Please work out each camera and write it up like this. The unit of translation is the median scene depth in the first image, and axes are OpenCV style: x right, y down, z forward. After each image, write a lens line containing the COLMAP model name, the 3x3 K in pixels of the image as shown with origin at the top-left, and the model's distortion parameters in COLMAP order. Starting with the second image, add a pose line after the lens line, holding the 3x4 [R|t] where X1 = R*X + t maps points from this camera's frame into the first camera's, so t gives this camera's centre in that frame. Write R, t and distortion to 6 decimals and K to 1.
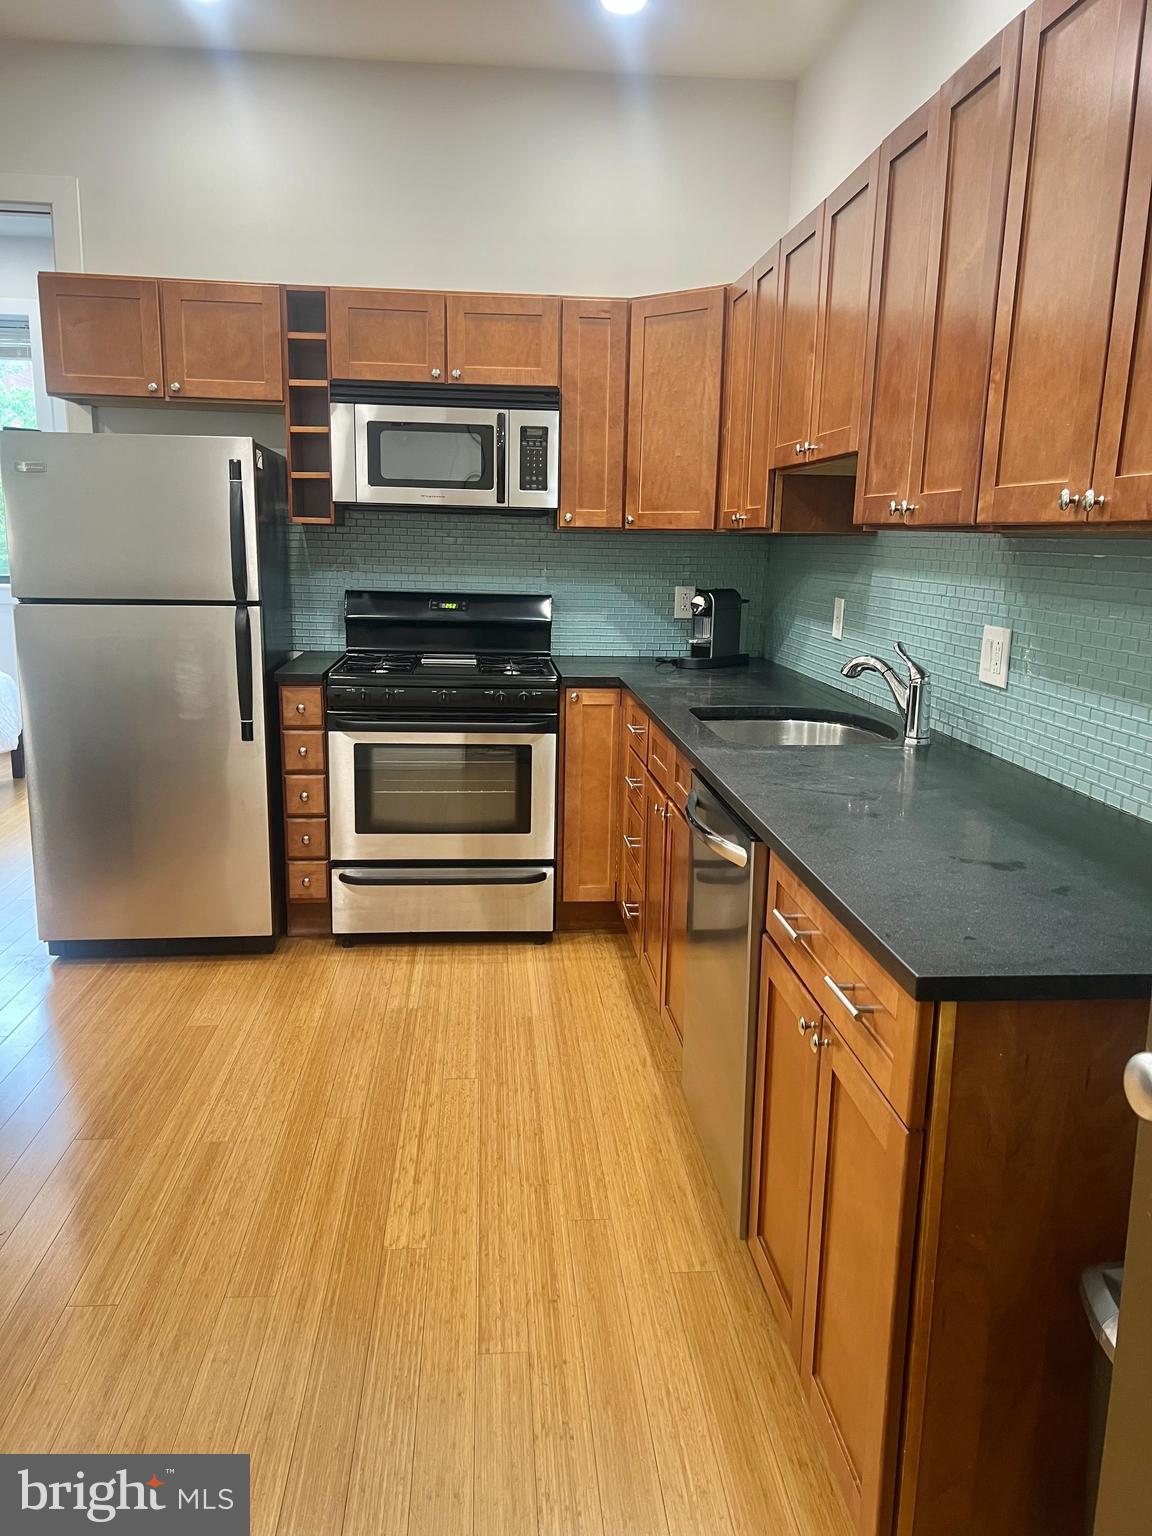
lens RADIAL K [[1152.9, 0, 580.2], [0, 1152.9, 776.3], [0, 0, 1]] dist [0.054276, -0.060681]
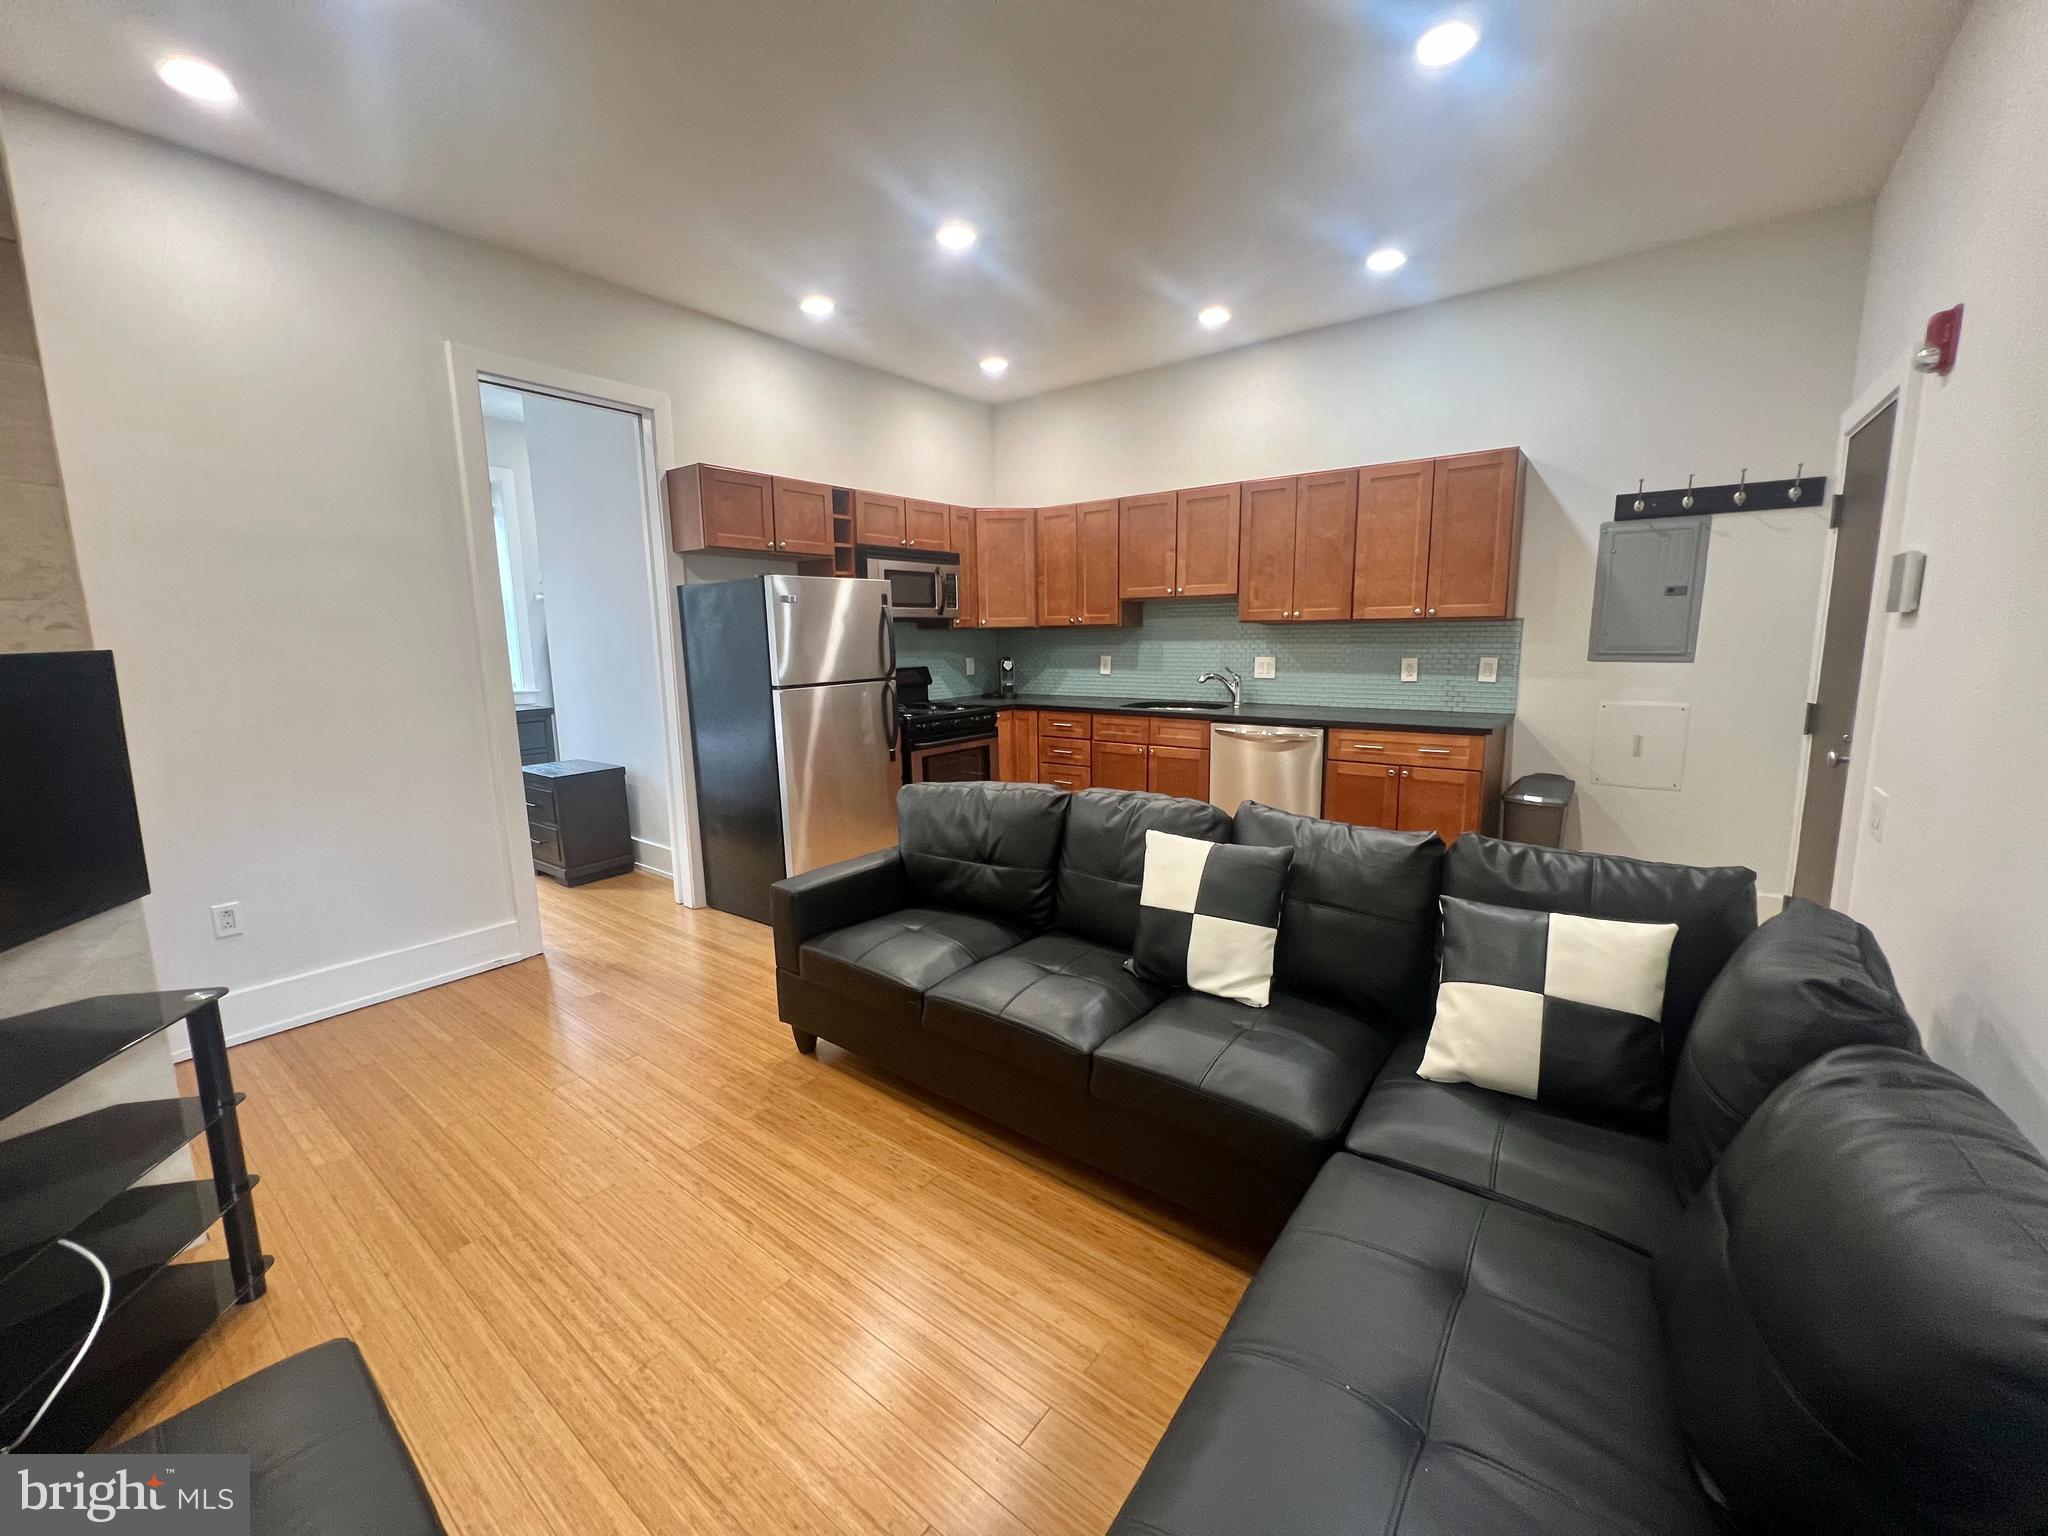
lens RADIAL K [[817.4, 0, 1015.5], [0, 817.4, 762.3], [0, 0, 1]] dist [-0.005246, 0.001597]
pose [[0.681290, -0.147947, 0.716907, -0.953506], [0.178598, 0.983362, 0.033209, -0.035306], [-0.709892, 0.105413, 0.696377, 0.066212]]
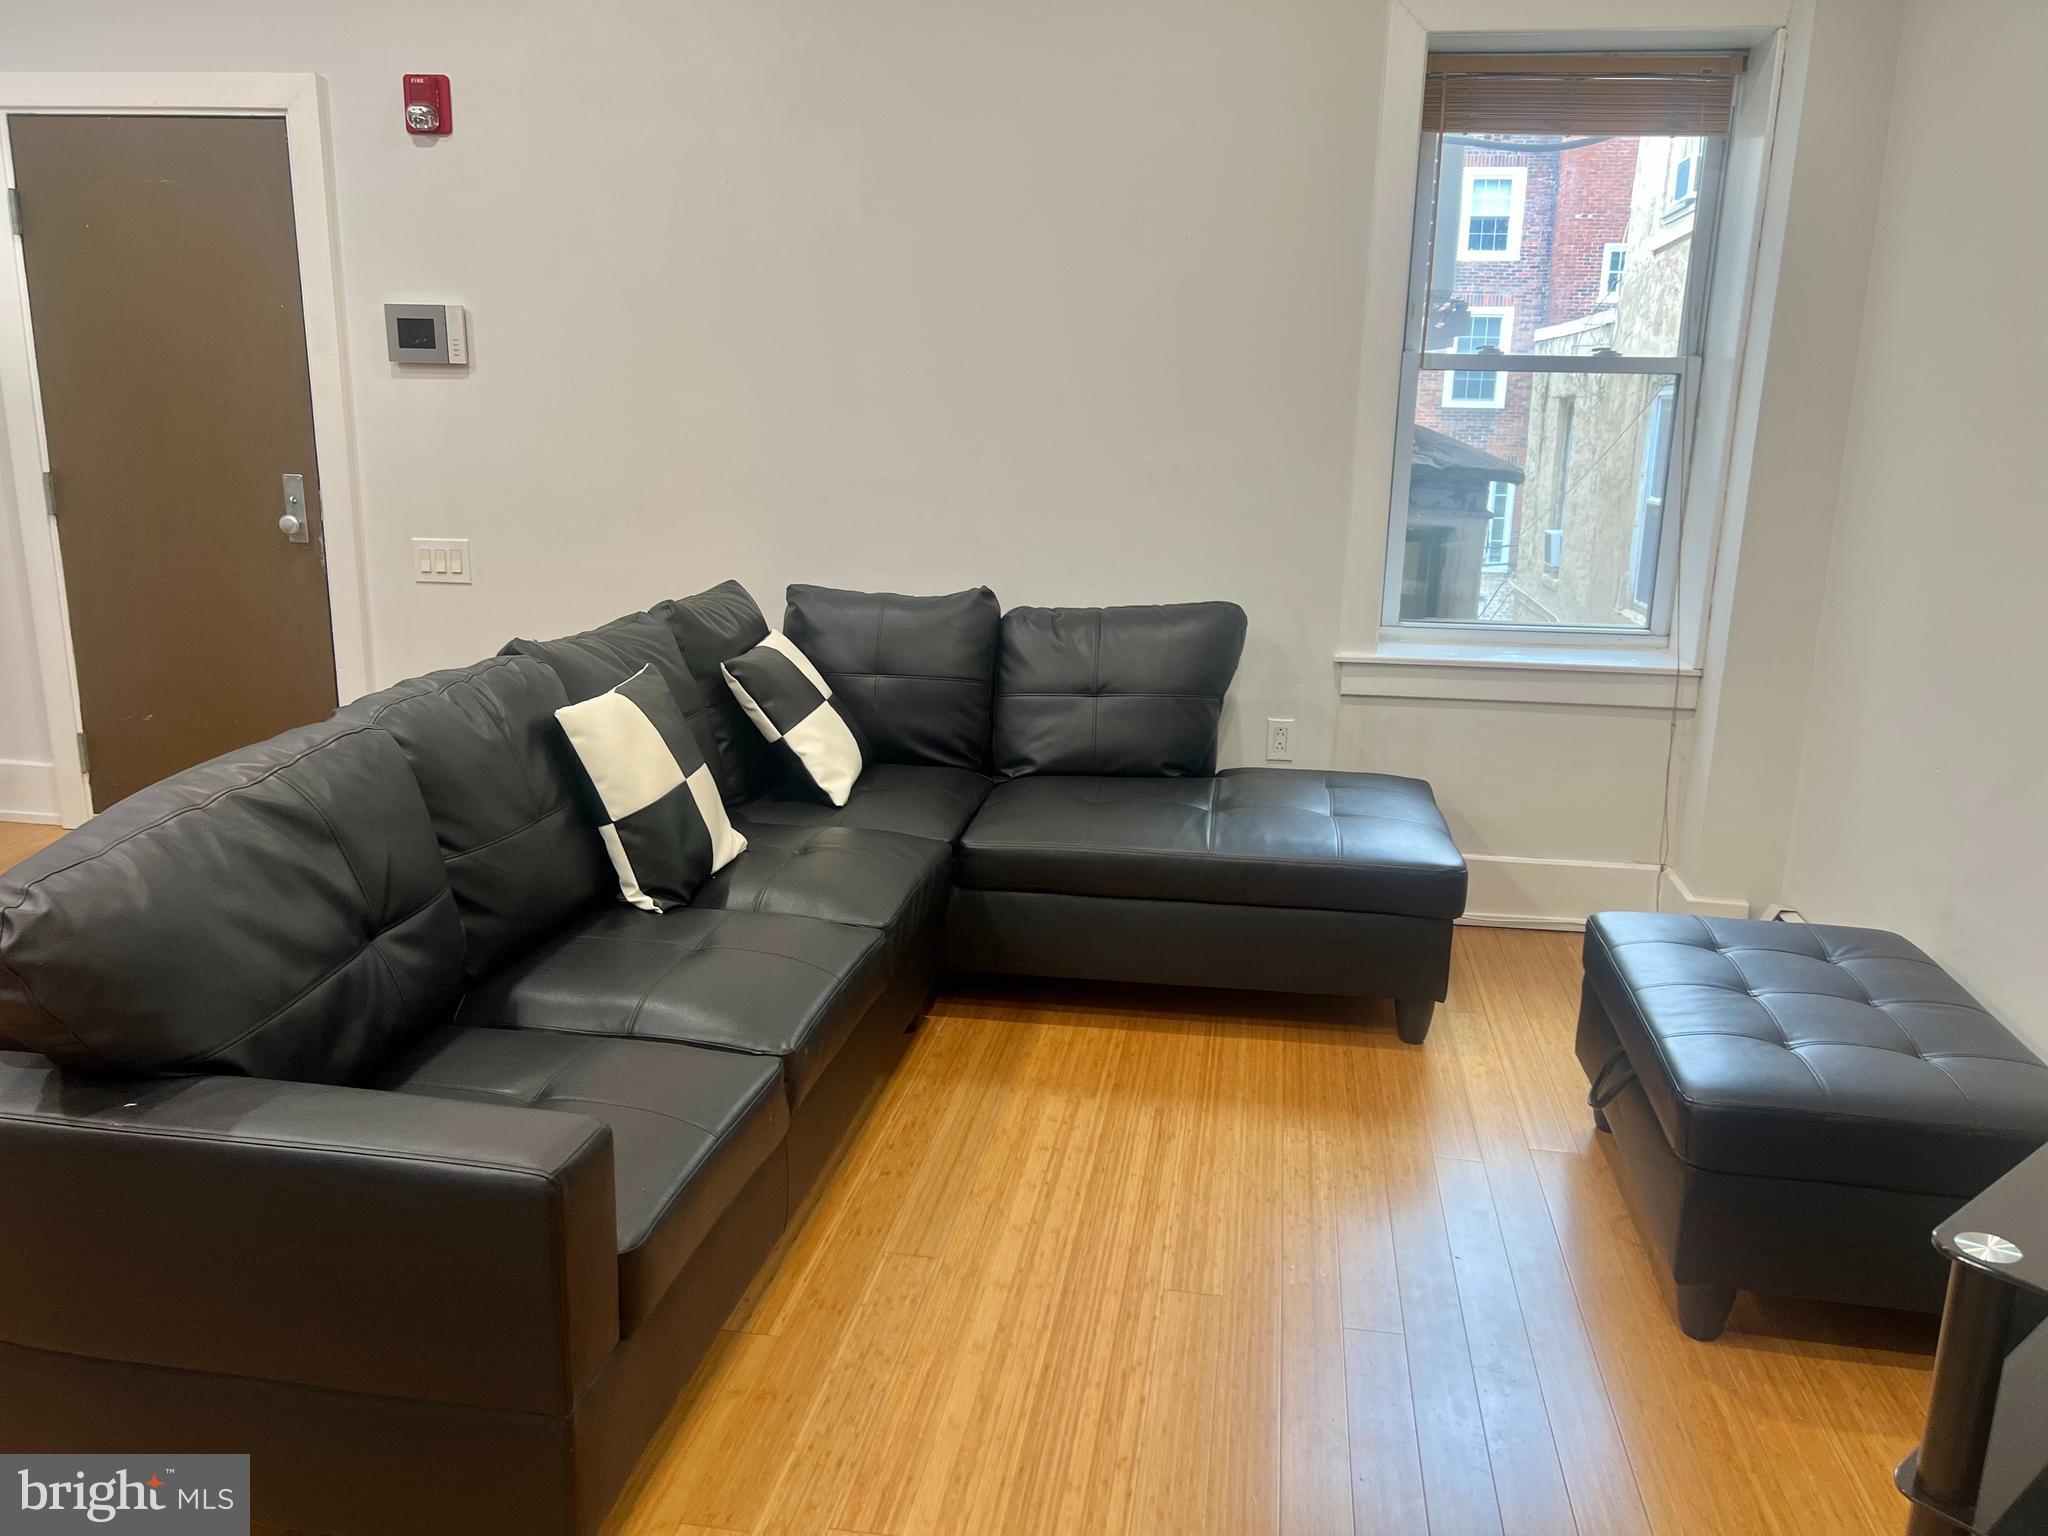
lens RADIAL K [[1537.3, 0, 1048.0], [0, 1537.3, 770.4], [0, 0, 1]] dist [0.054276, -0.060681]
pose [[-0.971781, -0.099307, 0.213964, -0.817168], [0.002661, 0.902390, 0.430912, -0.221118], [-0.235872, 0.419321, -0.876661, 0.995373]]
